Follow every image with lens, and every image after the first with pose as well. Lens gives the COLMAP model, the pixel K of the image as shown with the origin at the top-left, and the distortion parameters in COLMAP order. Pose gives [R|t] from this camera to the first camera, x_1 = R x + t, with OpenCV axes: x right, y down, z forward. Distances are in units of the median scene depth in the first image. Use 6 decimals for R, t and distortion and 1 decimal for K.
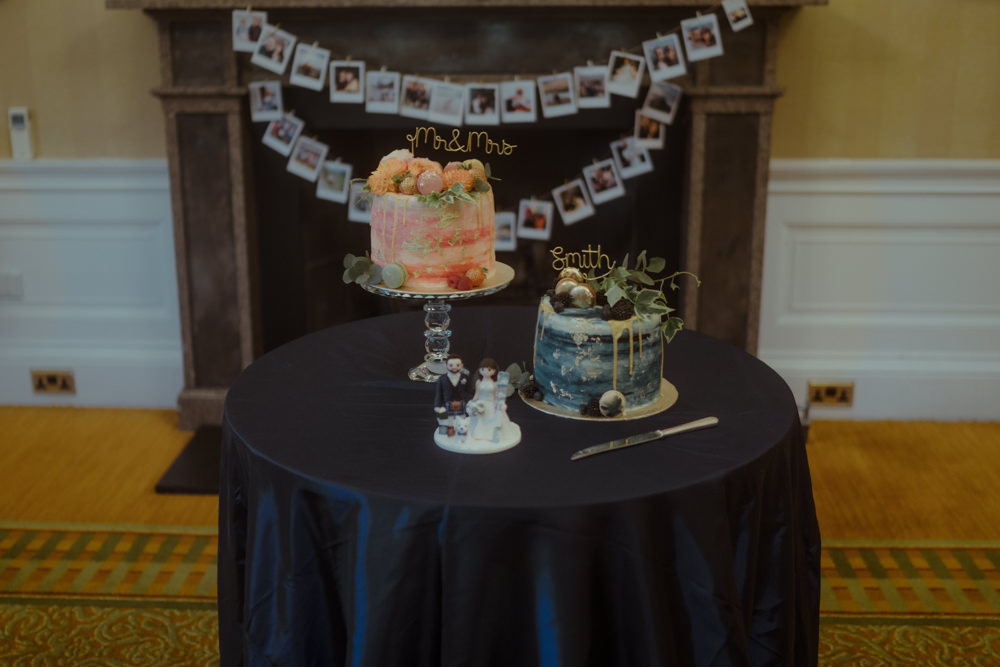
lens RADIAL K [[1003.6, 0, 474.4], [0, 1003.6, 333.3], [0, 0, 1]] dist [0.000445, 0.006963]
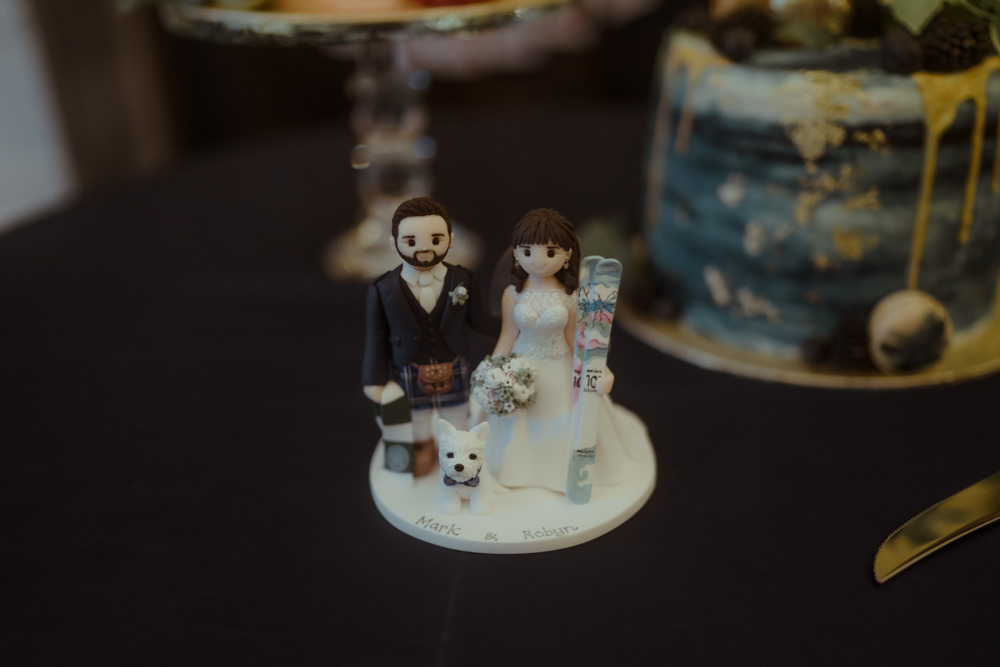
lens RADIAL K [[1003.6, 0, 474.4], [0, 1003.6, 333.3], [0, 0, 1]] dist [0.000445, 0.006963]
pose [[0.999282, -0.037261, -0.006887, -0.002257], [0.037861, 0.989186, 0.141695, 0.008772], [0.001533, -0.141854, 0.989886, 0.336864]]
